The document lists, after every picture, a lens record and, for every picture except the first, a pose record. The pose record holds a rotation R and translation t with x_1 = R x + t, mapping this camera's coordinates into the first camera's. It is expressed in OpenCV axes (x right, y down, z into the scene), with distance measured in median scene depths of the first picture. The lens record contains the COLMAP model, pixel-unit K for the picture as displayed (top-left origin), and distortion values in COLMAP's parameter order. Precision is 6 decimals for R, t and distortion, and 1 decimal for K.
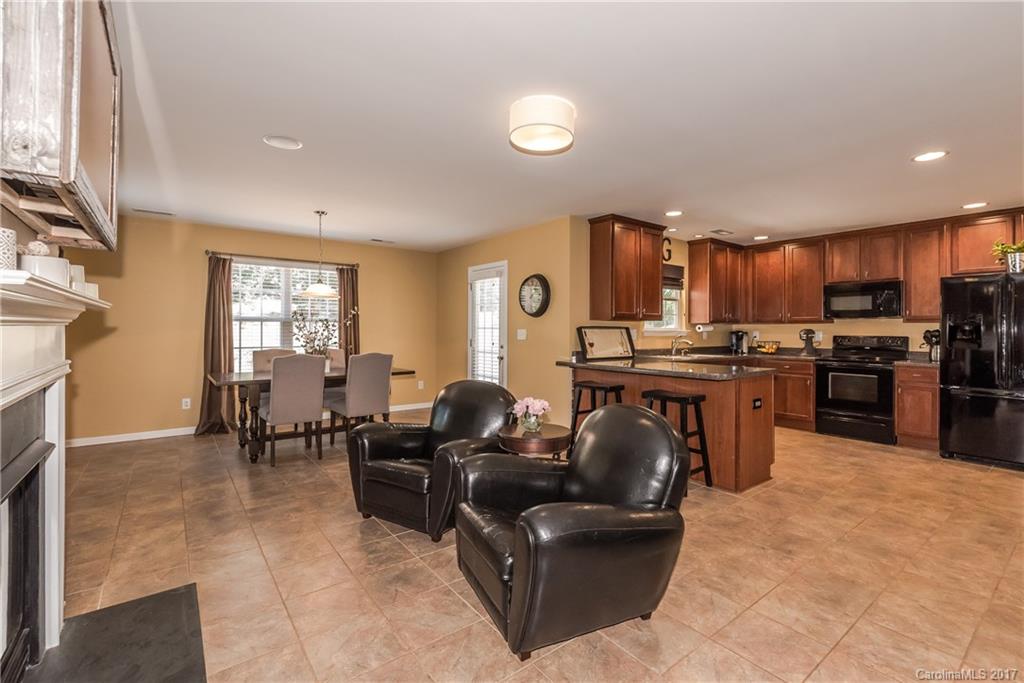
lens RADIAL K [[442.1, 0, 523.4], [0, 442.1, 327.7], [0, 0, 1]] dist [-0.005596, 0.000120]
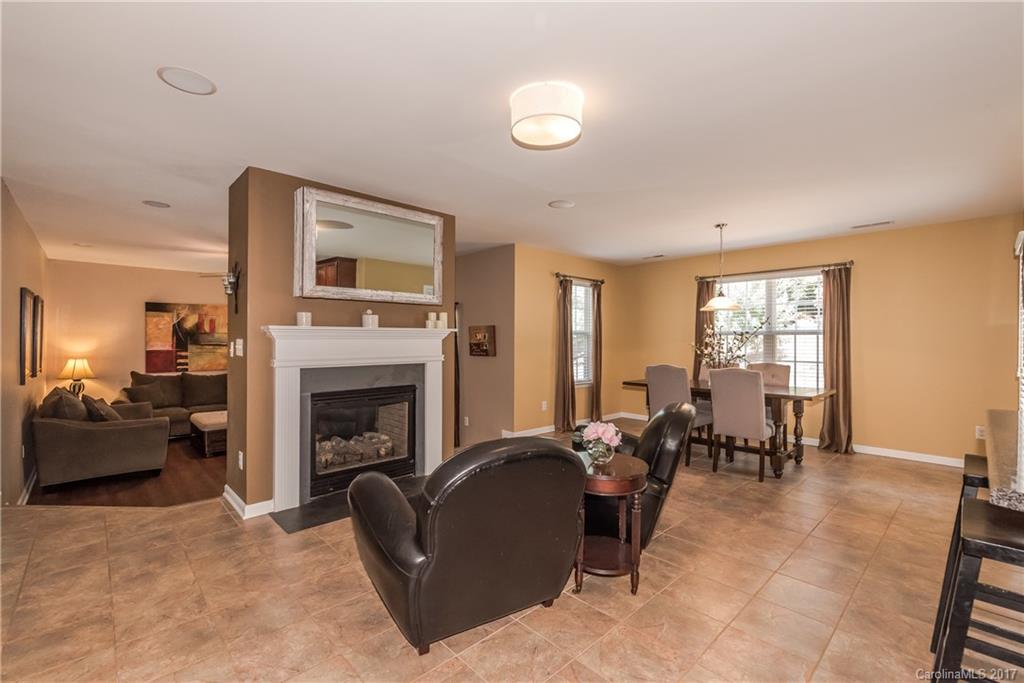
lens RADIAL K [[442.1, 0, 510.1], [0, 442.1, 342.0], [0, 0, 1]] dist [-0.005596, 0.000120]
pose [[0.104739, -0.003823, -0.994492, 0.435529], [0.005246, 0.999981, -0.003291, 0.001701], [0.994486, -0.004872, 0.104757, 0.382183]]
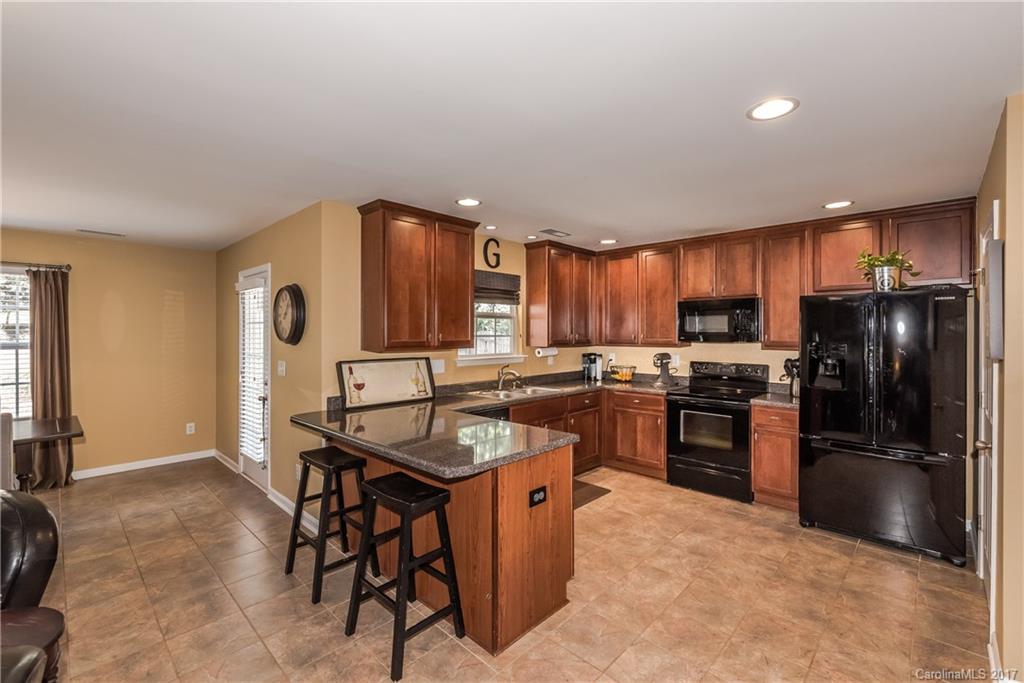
lens RADIAL K [[442.1, 0, 510.4], [0, 442.1, 333.4], [0, 0, 1]] dist [-0.005596, 0.000120]
pose [[0.987908, -0.005657, 0.154941, 0.261933], [0.005053, 0.999978, 0.004294, -0.044027], [-0.154962, -0.003459, 0.987914, 0.251238]]
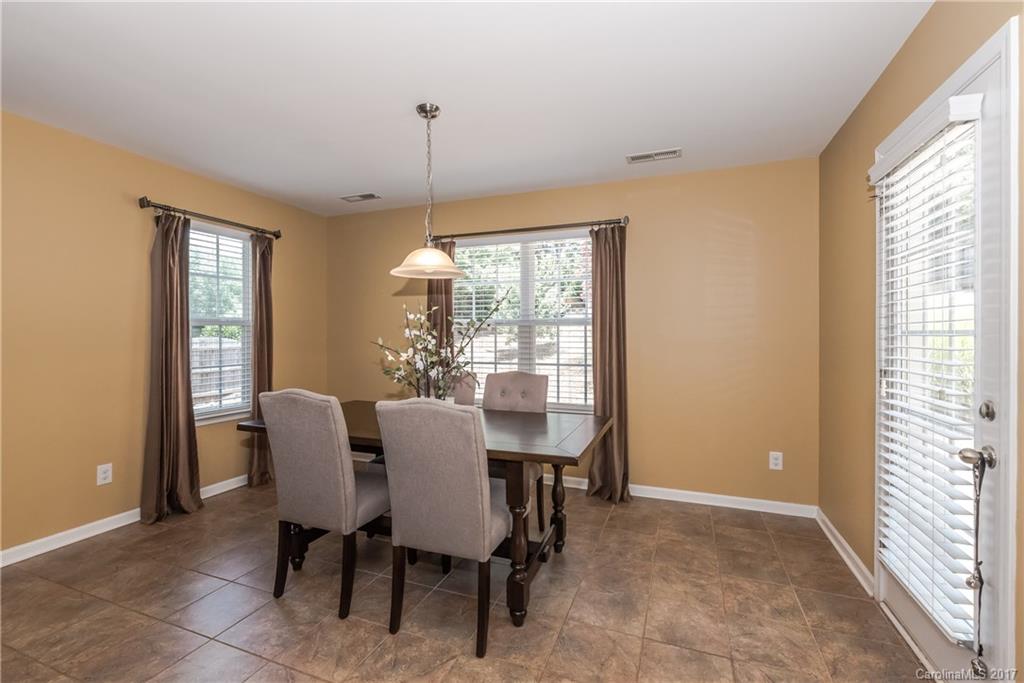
lens RADIAL K [[442.1, 0, 509.8], [0, 442.1, 337.2], [0, 0, 1]] dist [-0.005596, 0.000120]
pose [[0.518549, -0.001253, -0.855047, 0.020125], [0.012461, 0.999904, 0.006092, -0.001395], [0.854957, -0.013814, 0.518515, 0.741367]]
